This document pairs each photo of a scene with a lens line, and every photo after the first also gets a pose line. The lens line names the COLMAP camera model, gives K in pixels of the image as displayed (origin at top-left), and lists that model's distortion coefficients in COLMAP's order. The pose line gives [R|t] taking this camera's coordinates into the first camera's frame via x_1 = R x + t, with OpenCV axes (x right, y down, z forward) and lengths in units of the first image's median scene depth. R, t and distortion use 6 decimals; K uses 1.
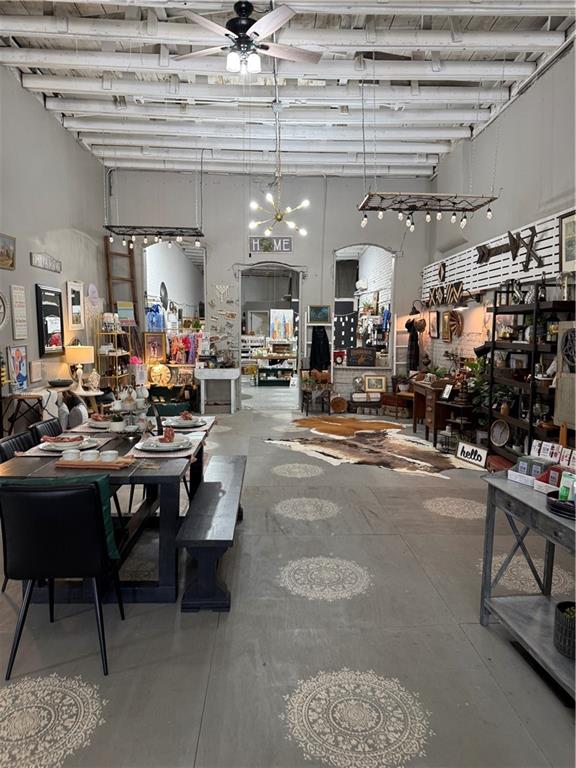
lens RADIAL K [[521.3, 0, 288.0], [0, 521.3, 384.0], [0, 0, 1]] dist [0.109356, -0.175045]
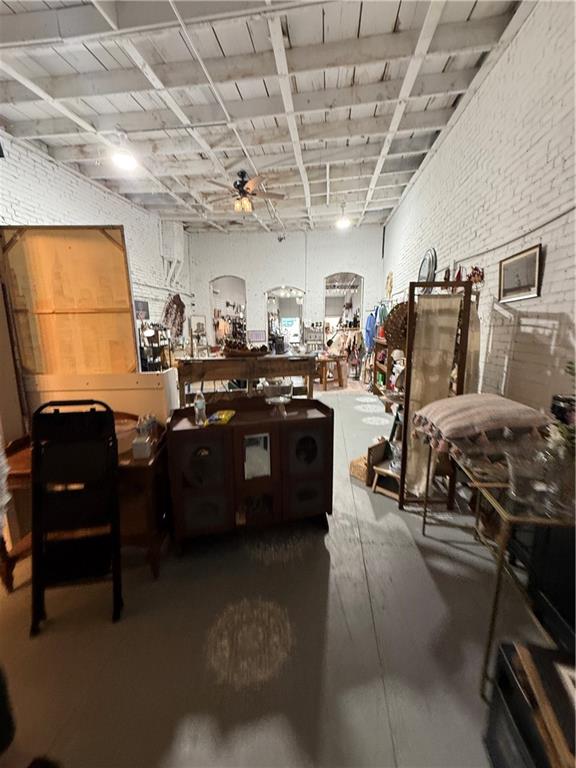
lens RADIAL K [[306.0, 0, 288.5], [0, 306.0, 382.0], [0, 0, 1]] dist [-0.003094, -0.000092]
pose [[-0.987274, -0.033630, 0.155434, -0.207517], [0.010520, 0.961433, 0.274838, -0.216555], [-0.158682, 0.272976, -0.948844, 2.033268]]
